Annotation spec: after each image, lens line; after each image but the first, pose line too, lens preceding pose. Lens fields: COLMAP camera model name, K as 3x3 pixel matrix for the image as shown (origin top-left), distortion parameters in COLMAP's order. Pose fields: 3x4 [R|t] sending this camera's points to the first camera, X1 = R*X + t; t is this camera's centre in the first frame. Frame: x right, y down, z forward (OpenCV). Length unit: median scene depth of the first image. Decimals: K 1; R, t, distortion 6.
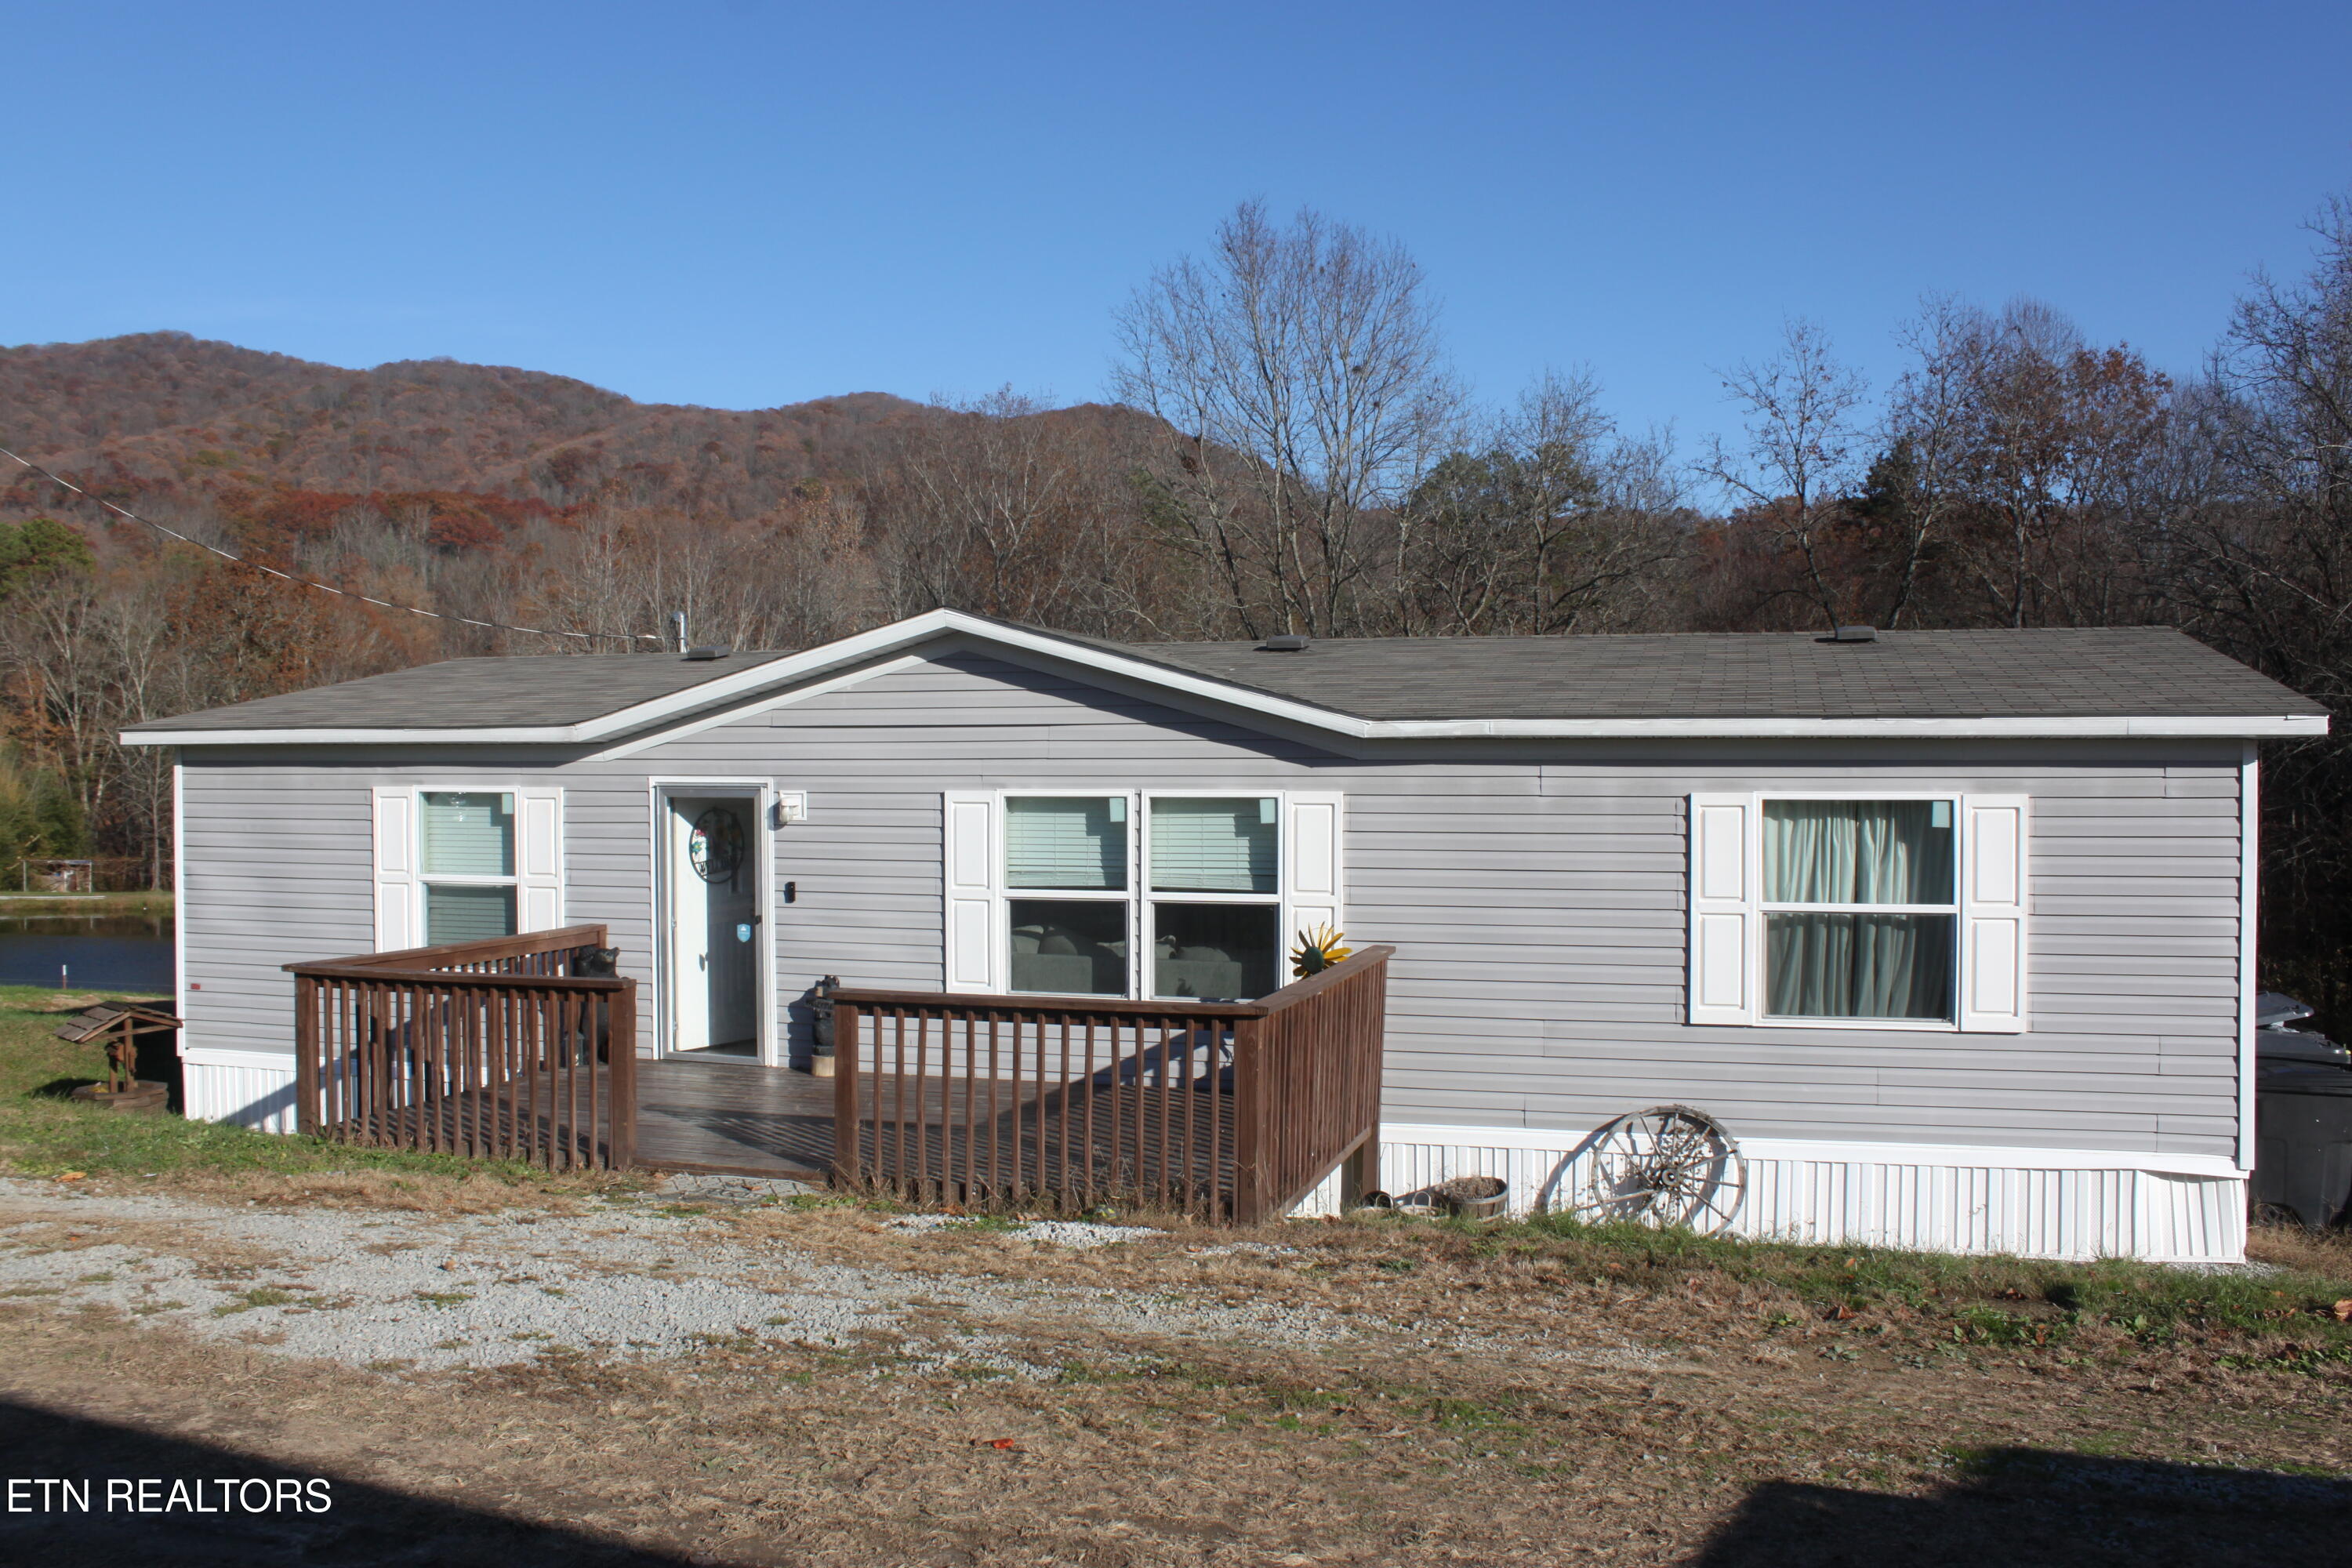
lens RADIAL K [[1960.6, 0, 1173.9], [0, 1960.6, 787.8], [0, 0, 1]] dist [-0.164608, 0.151672]
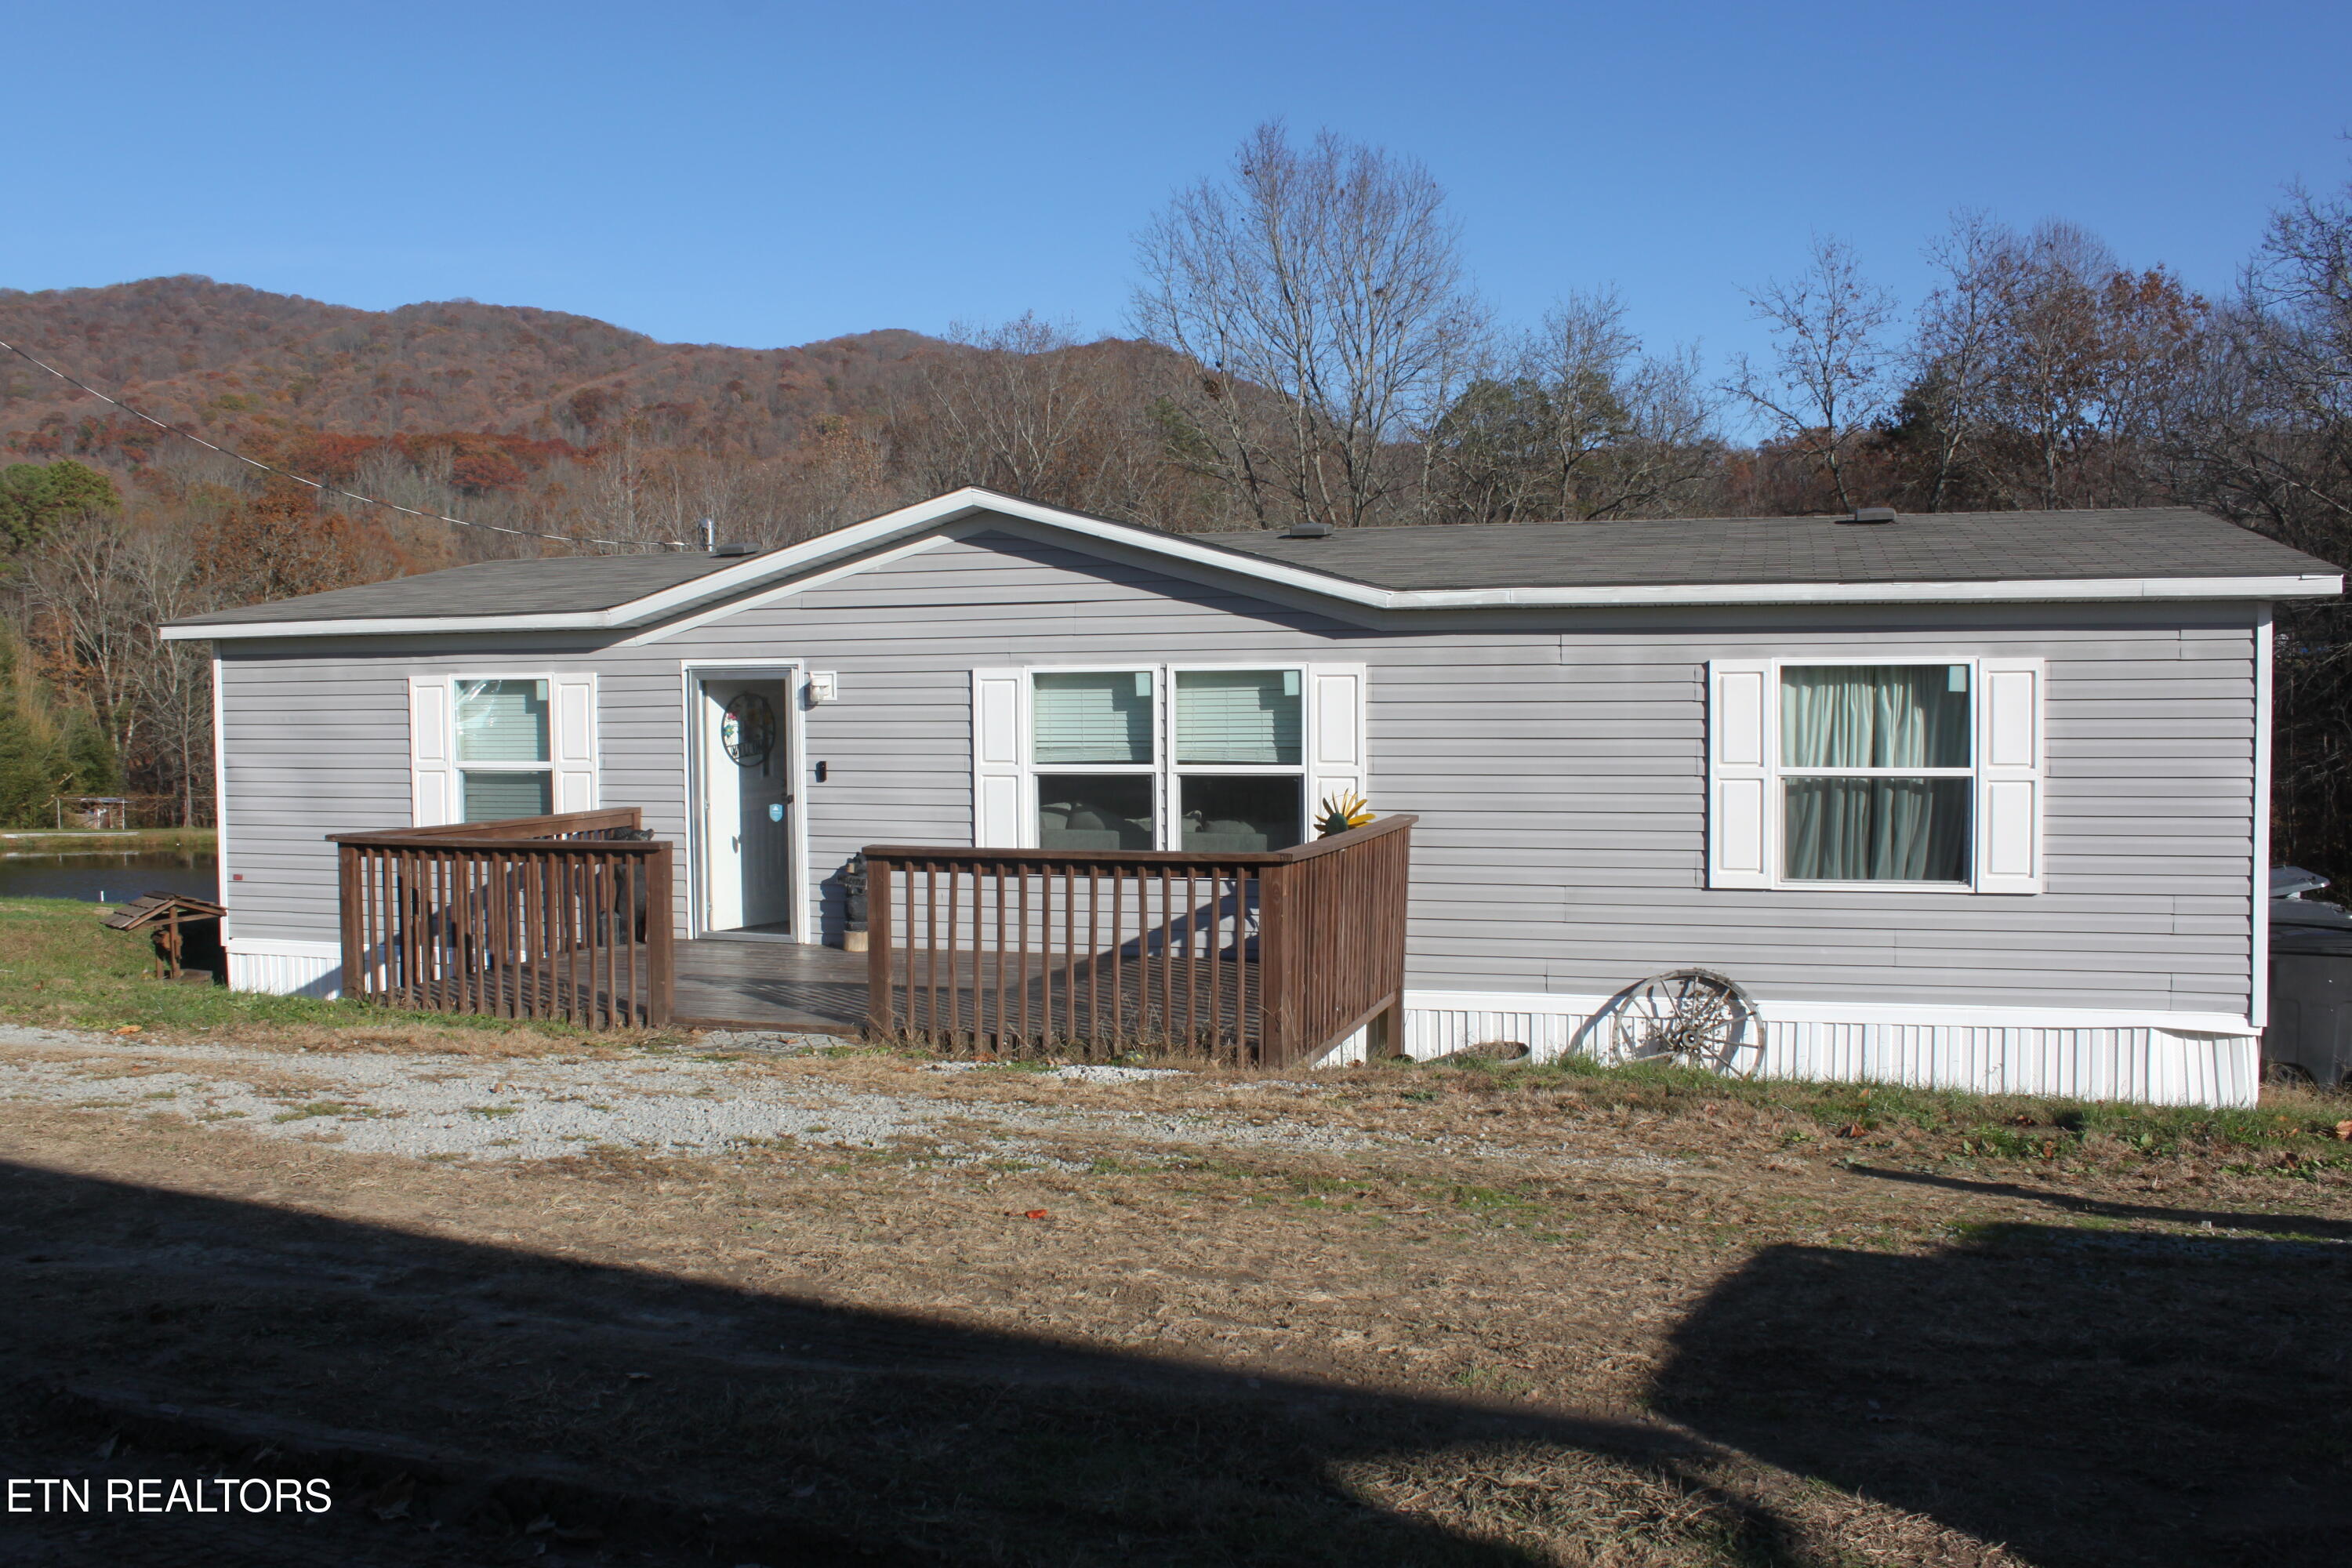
lens RADIAL K [[1963.4, 0, 1176.0], [0, 1963.4, 784.0], [0, 0, 1]] dist [-0.164853, 0.151913]
pose [[0.999904, -0.006313, -0.012344, 0.000264], [0.006687, 0.999514, 0.030458, 0.035920], [0.012145, -0.030538, 0.999460, -0.017551]]
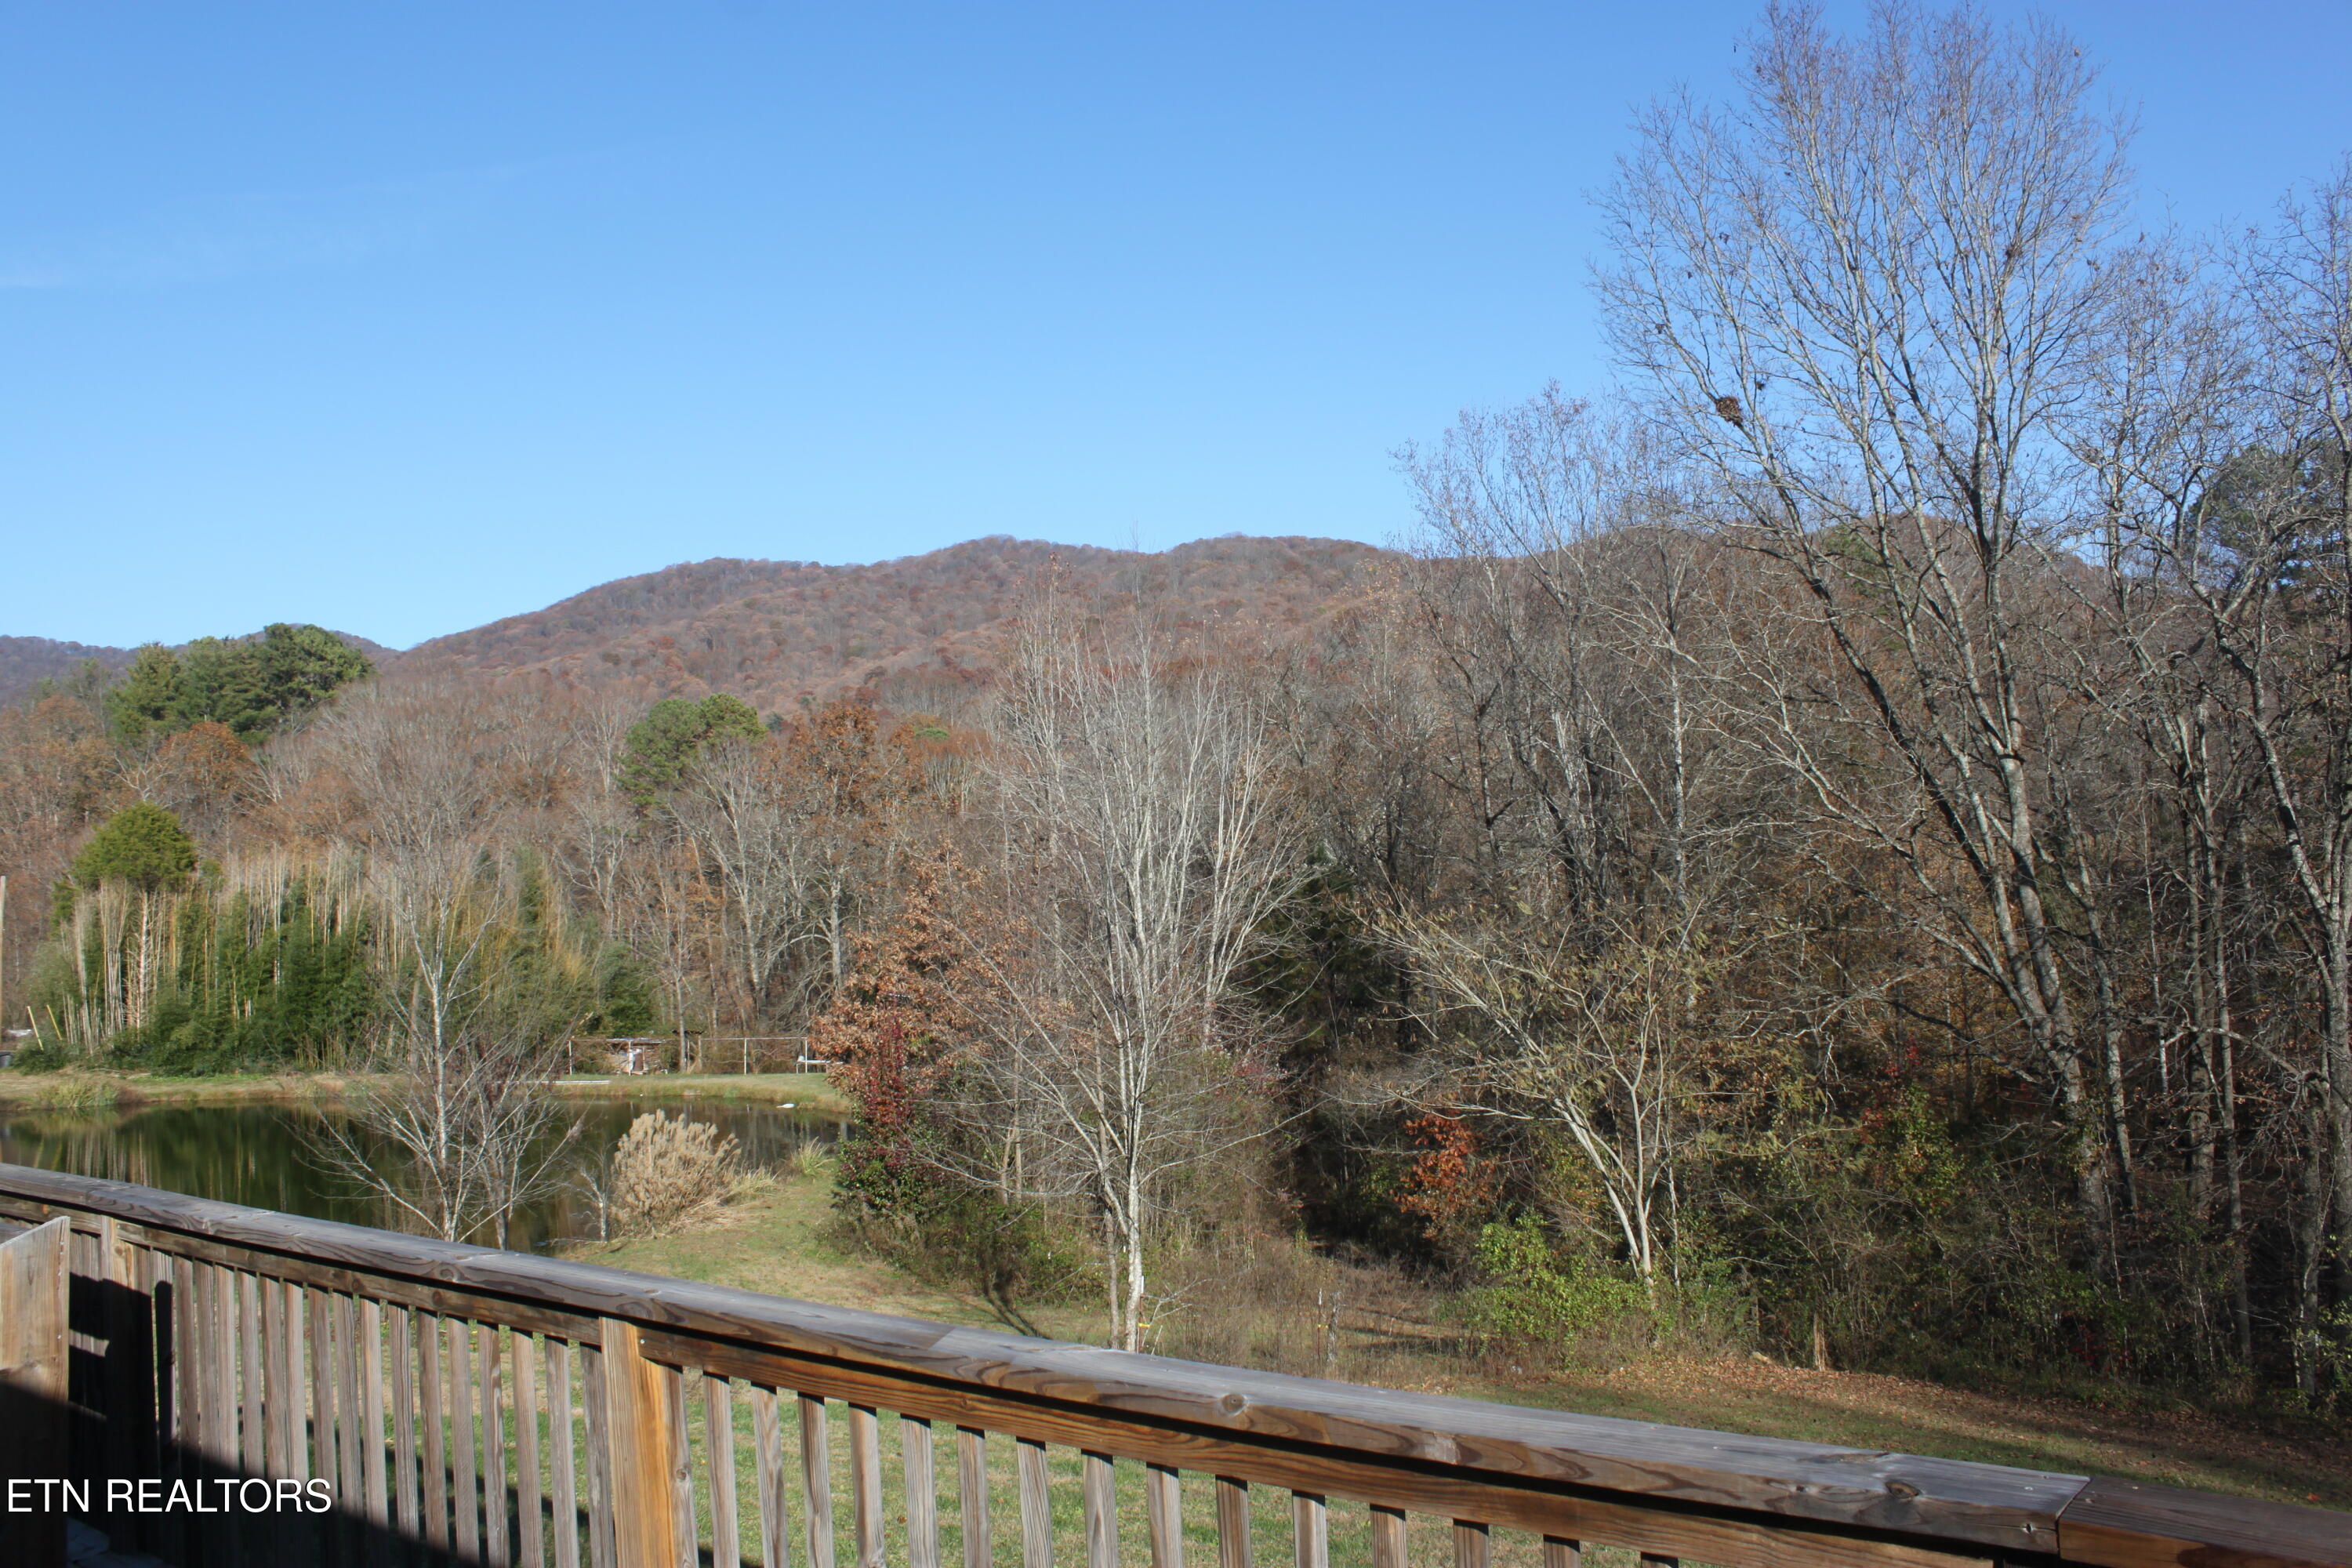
lens RADIAL K [[1963.4, 0, 1176.0], [0, 1963.4, 784.0], [0, 0, 1]] dist [-0.164853, 0.151913]
pose [[0.917834, -0.066105, -0.391422, 0.445186], [0.036581, 0.995926, -0.082417, 0.013981], [0.395276, 0.061327, 0.916513, 1.969482]]
